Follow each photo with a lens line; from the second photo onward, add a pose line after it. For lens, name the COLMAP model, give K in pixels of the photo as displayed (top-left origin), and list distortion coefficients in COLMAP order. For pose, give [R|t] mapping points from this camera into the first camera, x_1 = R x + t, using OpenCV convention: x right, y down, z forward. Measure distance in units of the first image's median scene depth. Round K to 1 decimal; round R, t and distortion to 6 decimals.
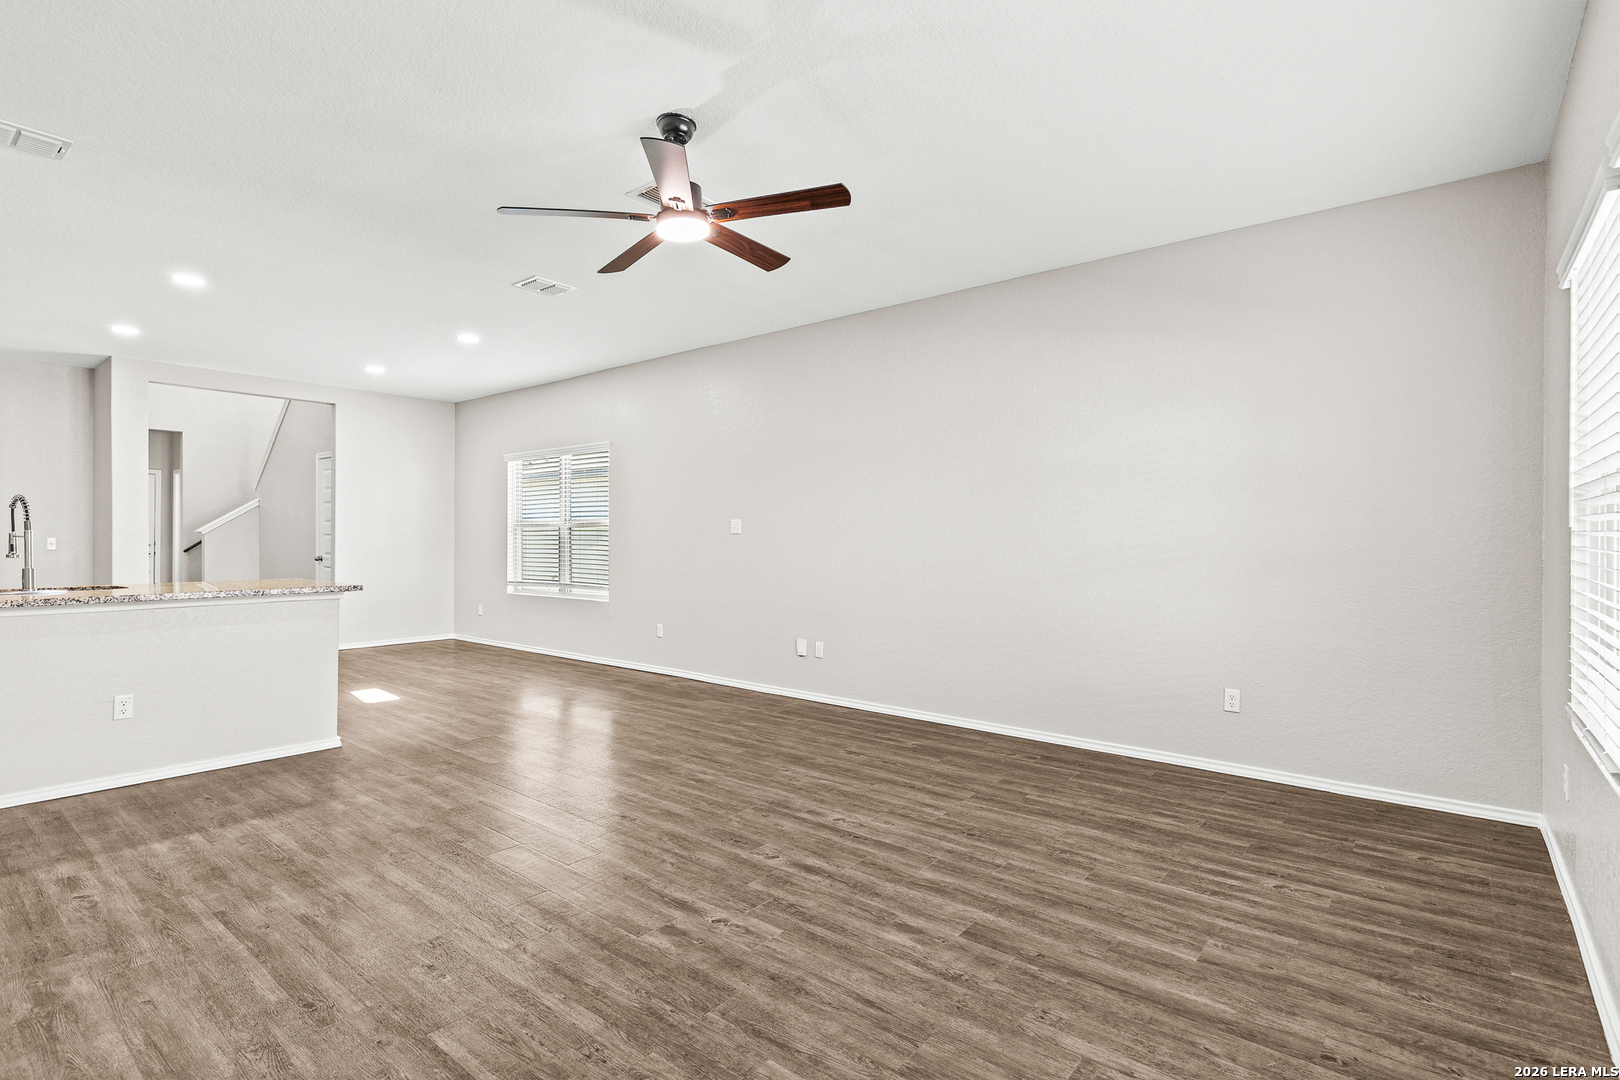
lens RADIAL K [[774.4, 0, 821.6], [0, 774.4, 539.9], [0, 0, 1]] dist [0.000767, -0.000156]
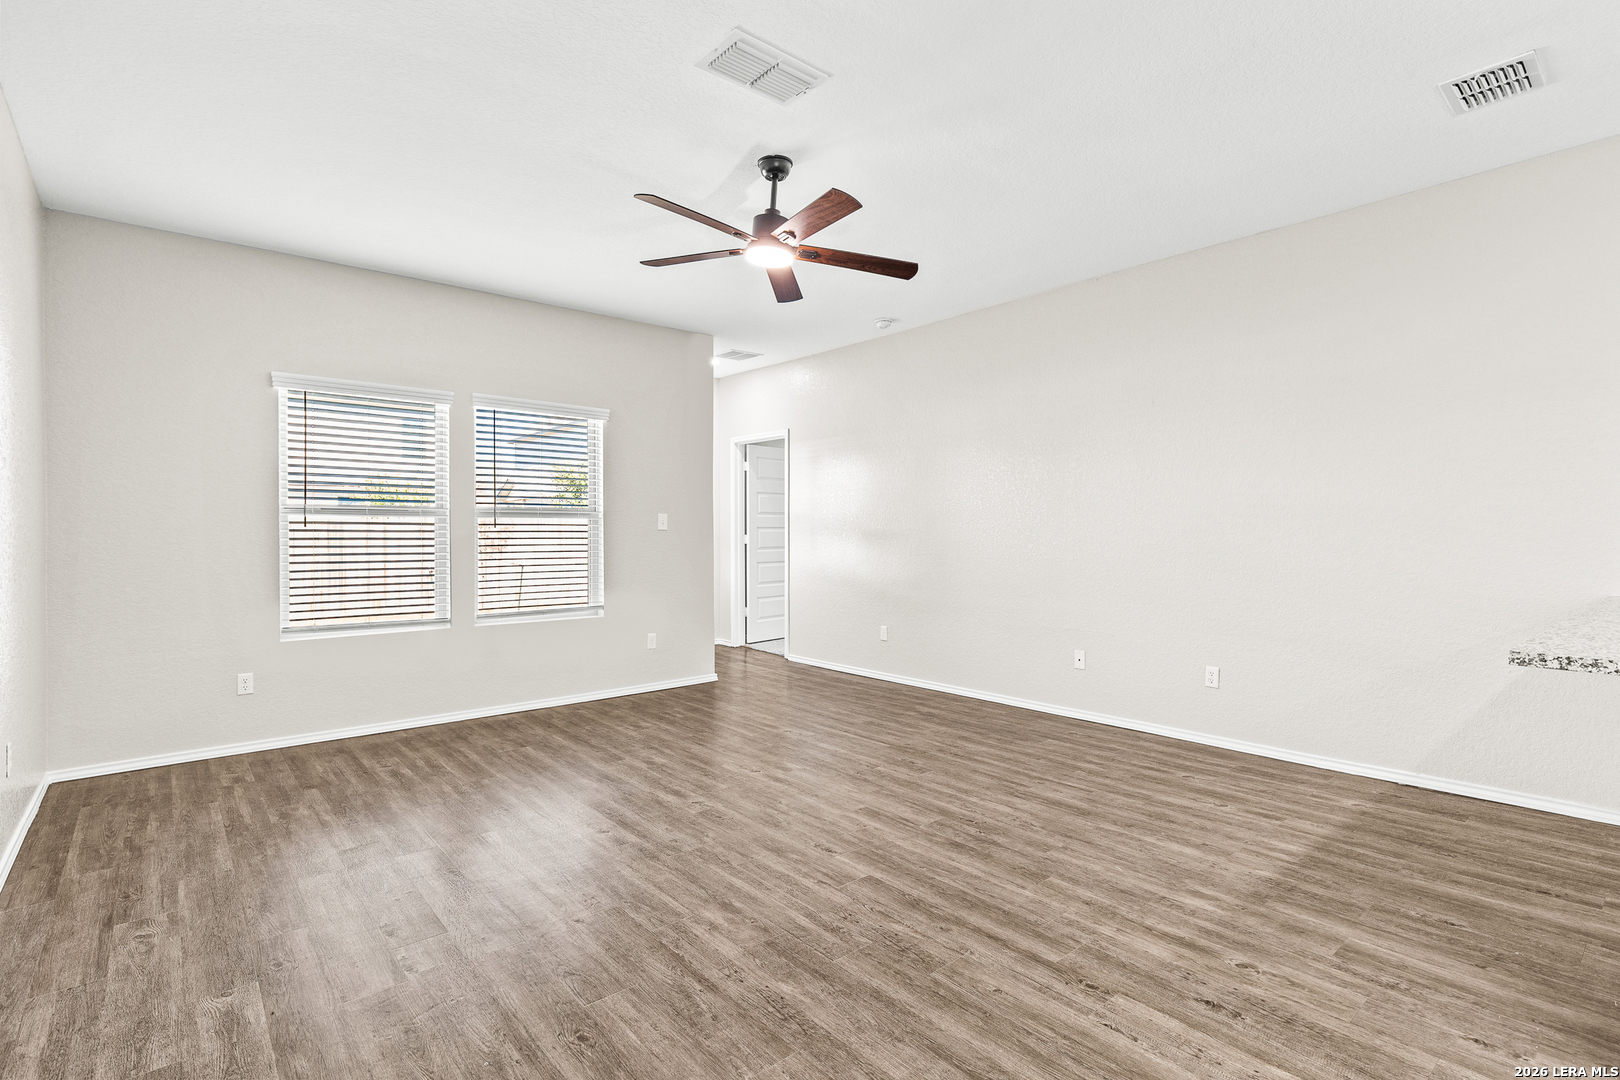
lens RADIAL K [[774.4, 0, 816.1], [0, 774.4, 534.2], [0, 0, 1]] dist [0.000767, -0.000156]
pose [[-0.982162, 0.001423, 0.188031, -0.454796], [0.002440, 0.999984, 0.005176, -0.005903], [-0.188020, 0.005542, -0.982149, 2.081038]]
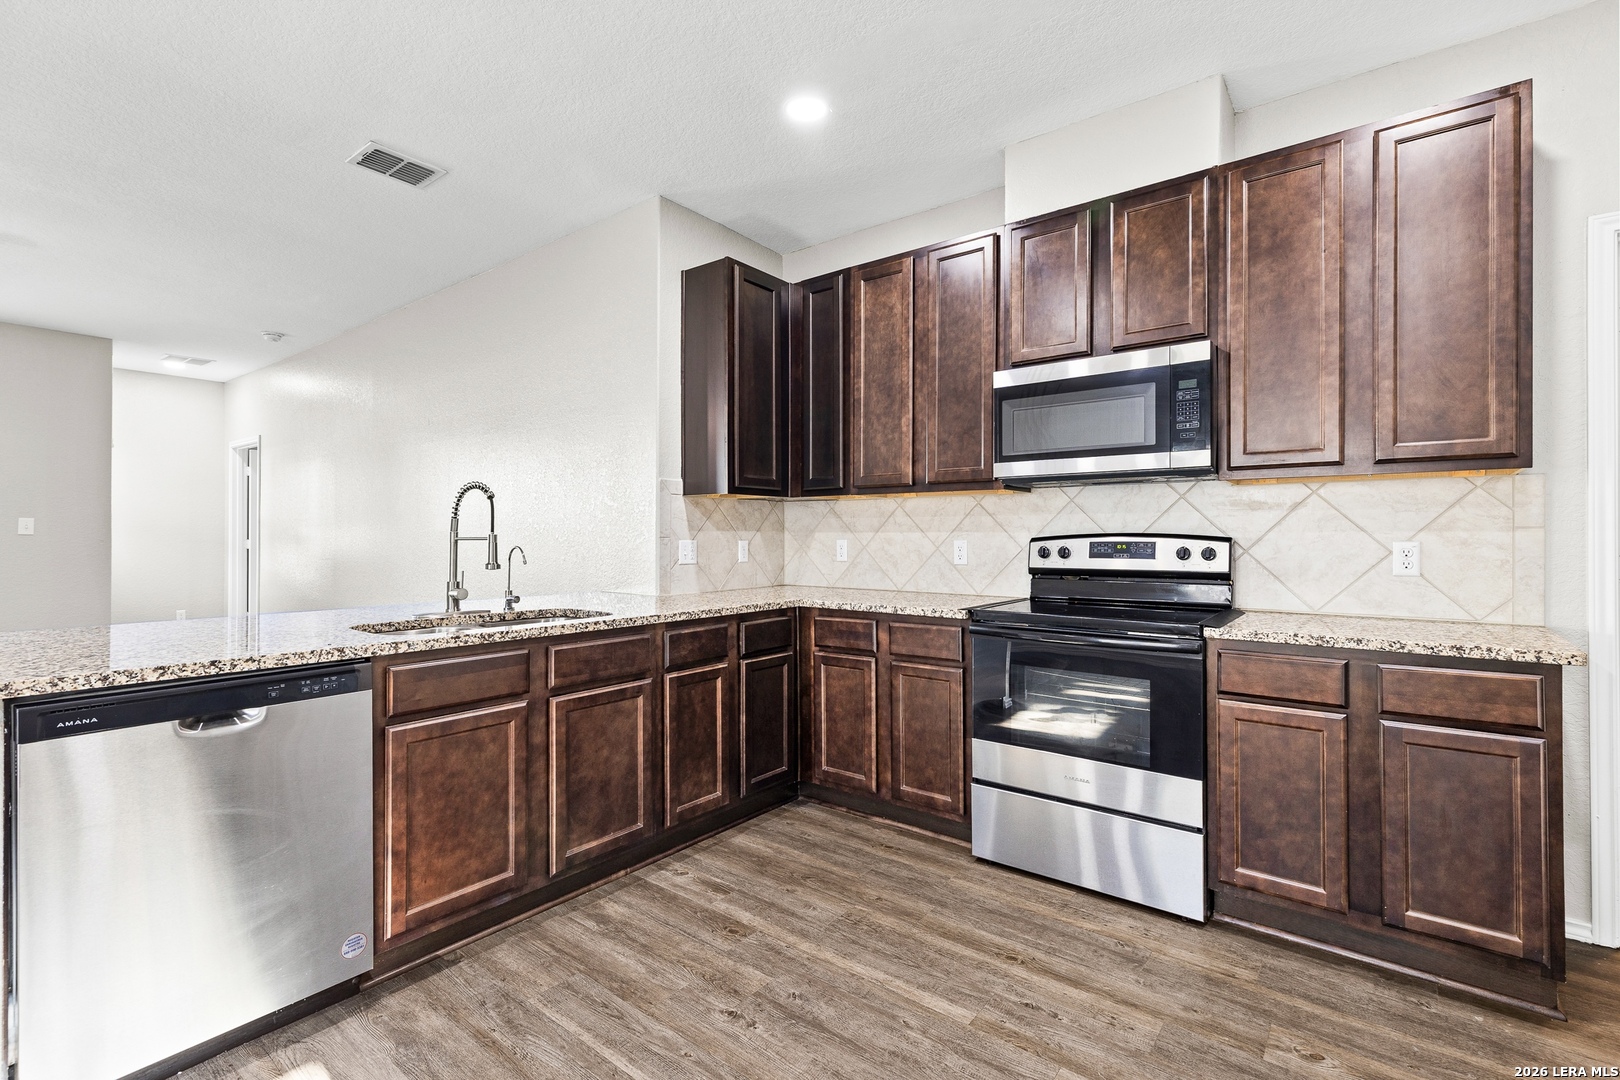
lens RADIAL K [[732.0, 0, 815.5], [0, 732.0, 532.4], [0, 0, 1]] dist [0.007246, -0.001225]
pose [[-0.999916, -0.001140, -0.012943, -1.643124], [-0.001110, 0.999997, -0.002292, -0.011289], [0.012945, -0.002278, -0.999914, 2.073015]]
